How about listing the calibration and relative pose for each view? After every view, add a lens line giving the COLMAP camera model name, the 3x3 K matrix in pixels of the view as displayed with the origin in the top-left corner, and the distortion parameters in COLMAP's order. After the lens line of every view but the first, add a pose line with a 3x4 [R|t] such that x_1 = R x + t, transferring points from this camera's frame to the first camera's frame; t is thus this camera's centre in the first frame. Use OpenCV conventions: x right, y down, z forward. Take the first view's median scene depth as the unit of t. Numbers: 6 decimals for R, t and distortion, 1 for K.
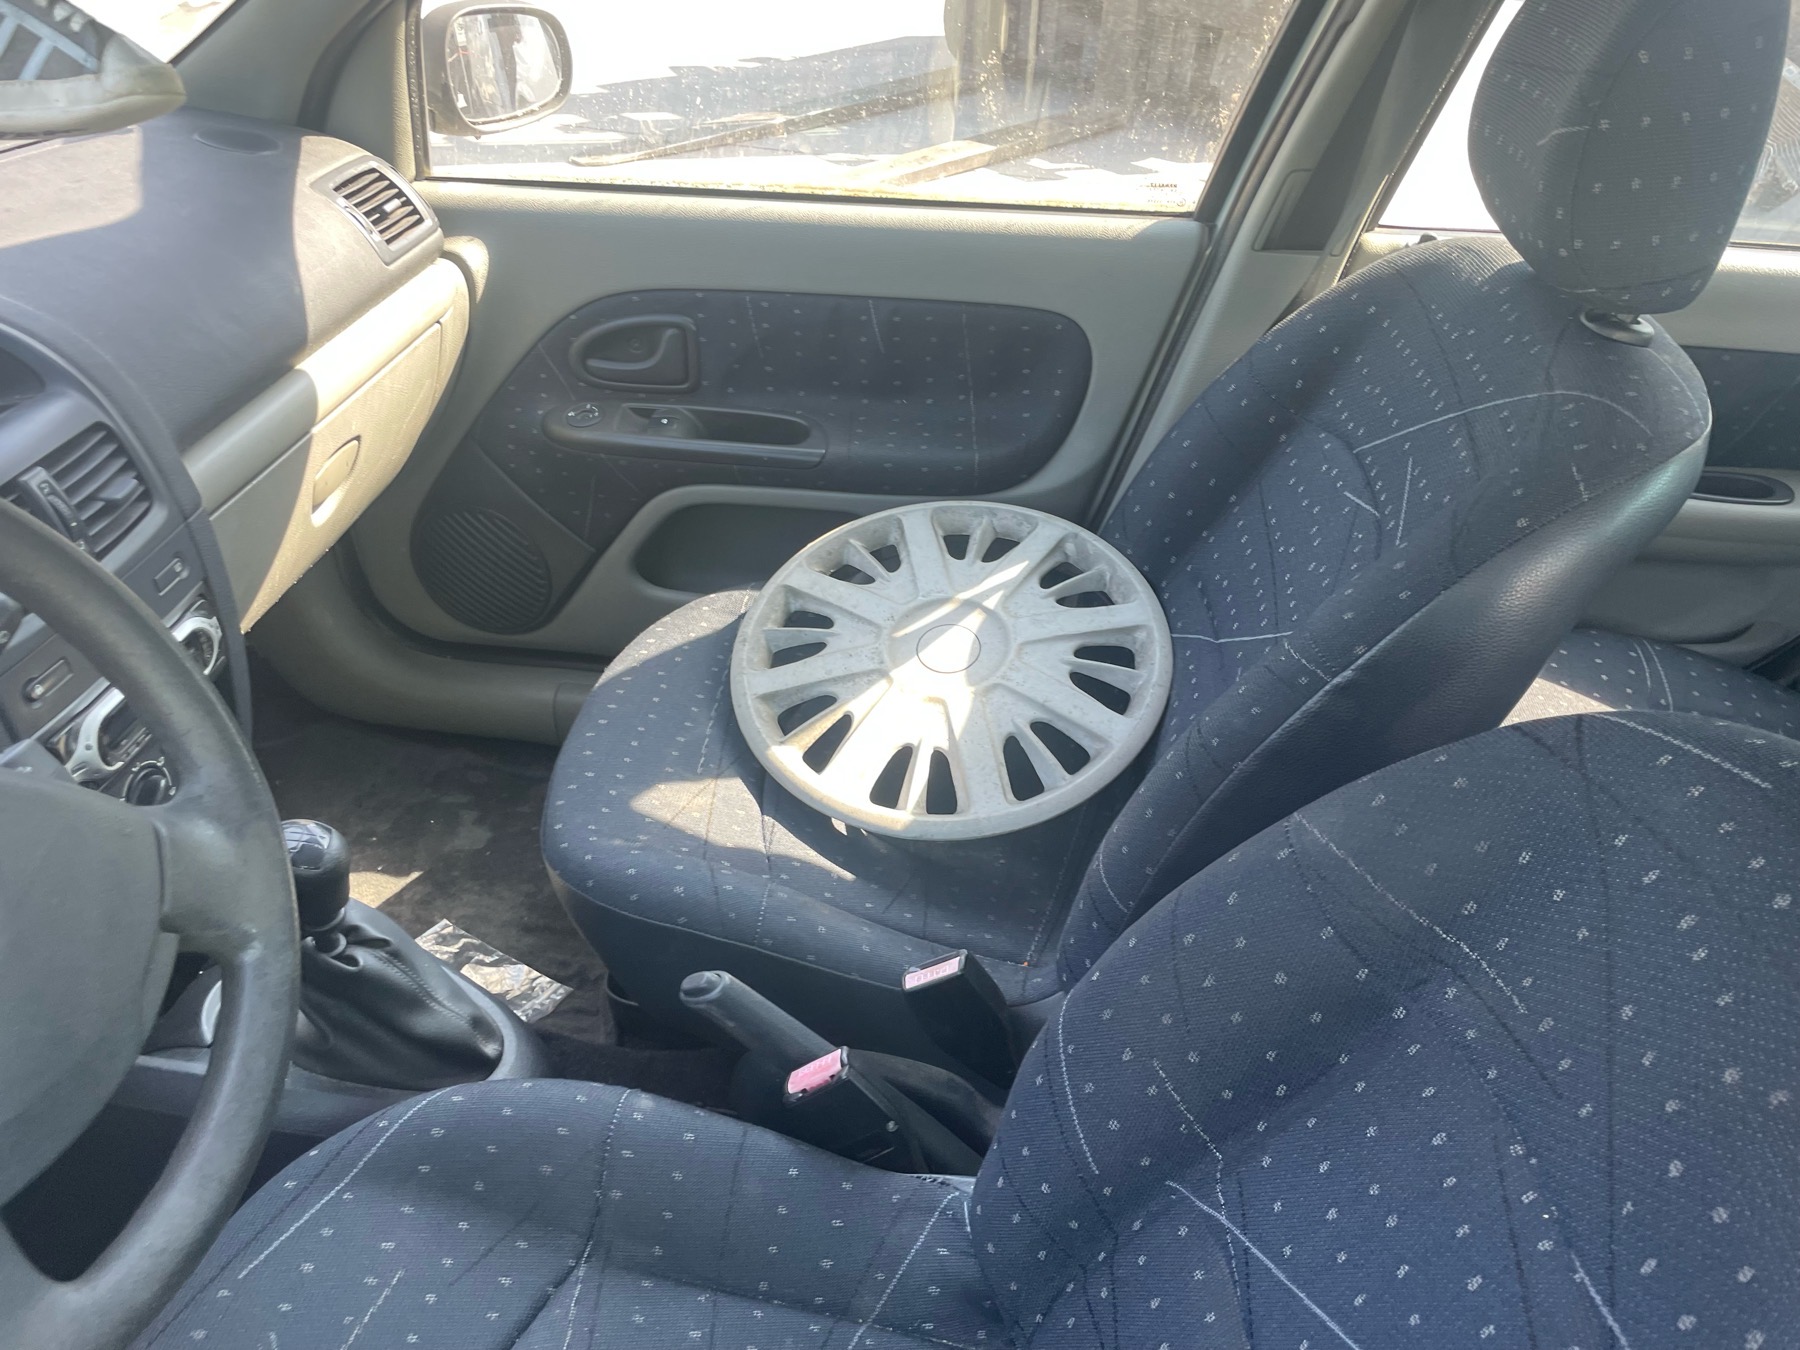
lens RADIAL K [[1347.4, 0, 906.1], [0, 1347.4, 682.4], [0, 0, 1]] dist [0.080994, -0.116050]
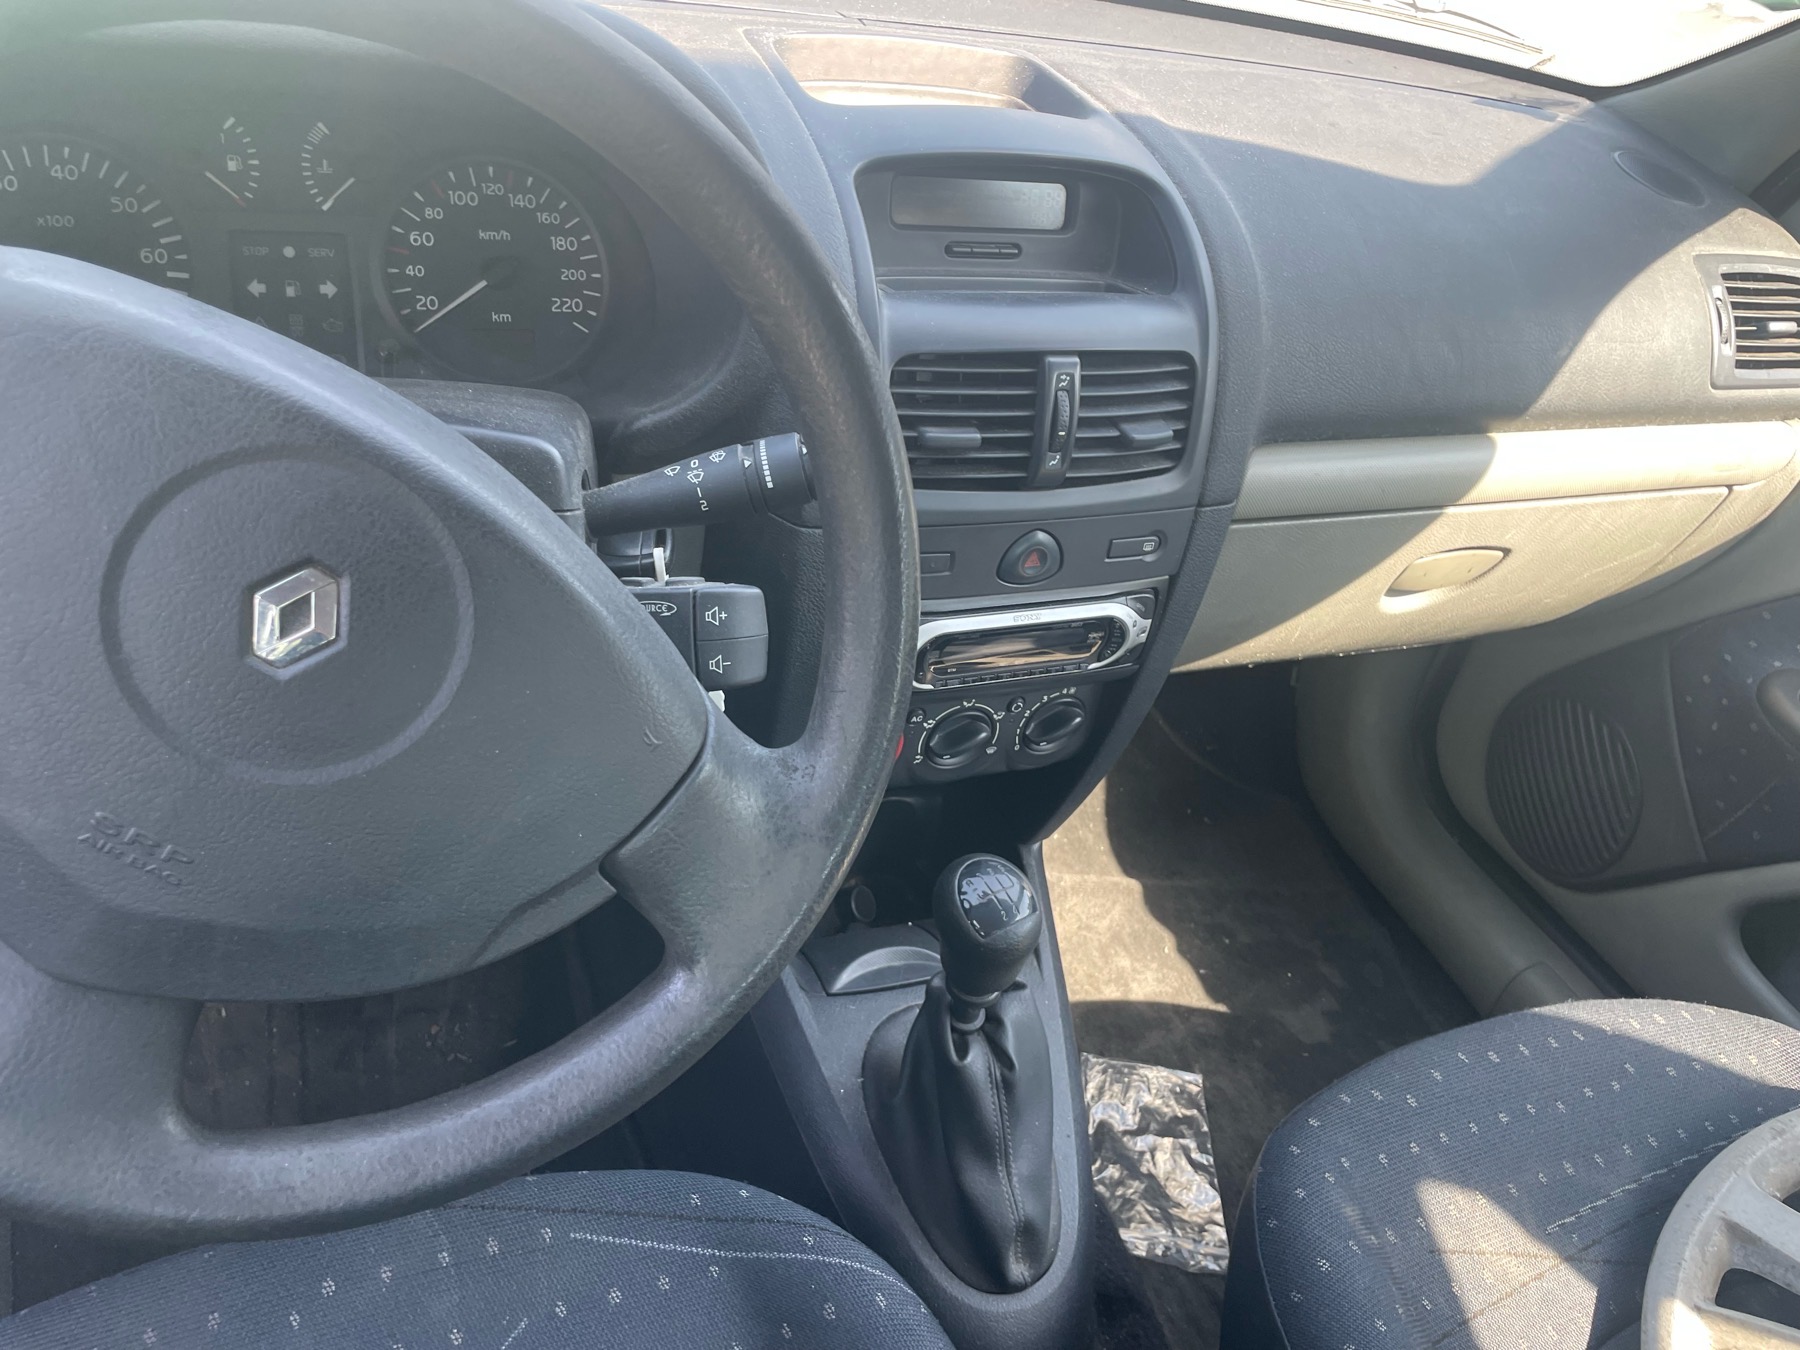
lens RADIAL K [[1378.1, 0, 868.1], [0, 1378.1, 664.6], [0, 0, 1]] dist [0.072310, -0.101709]
pose [[0.480761, 0.560457, -0.674357, -0.014458], [-0.613014, 0.764722, 0.198532, -0.067410], [0.626964, 0.317943, 0.711216, 0.245398]]
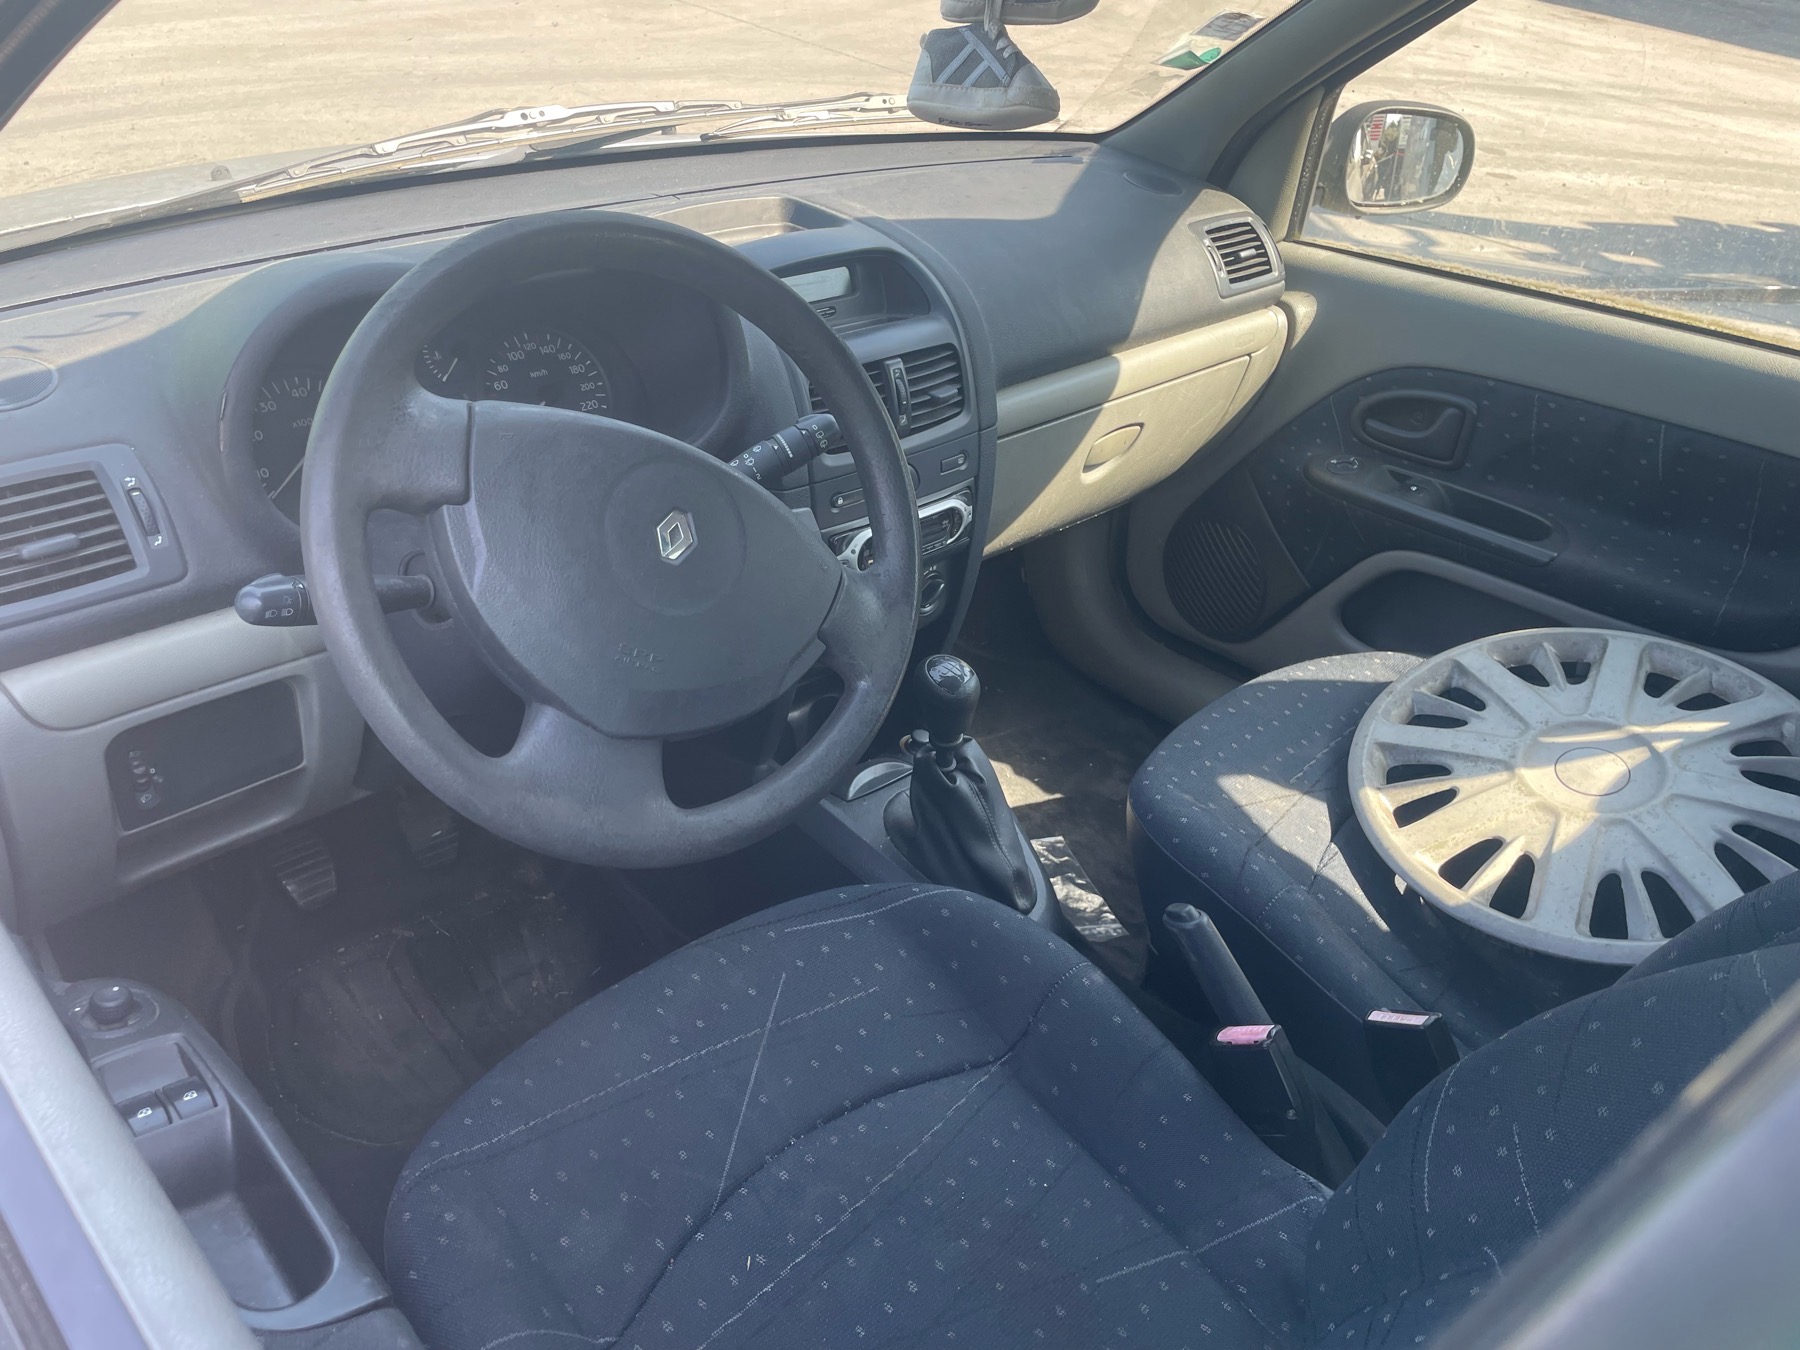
lens RADIAL K [[1329.6, 0, 891.6], [0, 1329.6, 645.8], [0, 0, 1]] dist [0.080292, -0.108659]
pose [[0.767788, 0.330113, -0.549115, 0.148087], [-0.379011, 0.925022, 0.026155, 0.056969], [0.516577, 0.188039, 0.835338, -0.077674]]
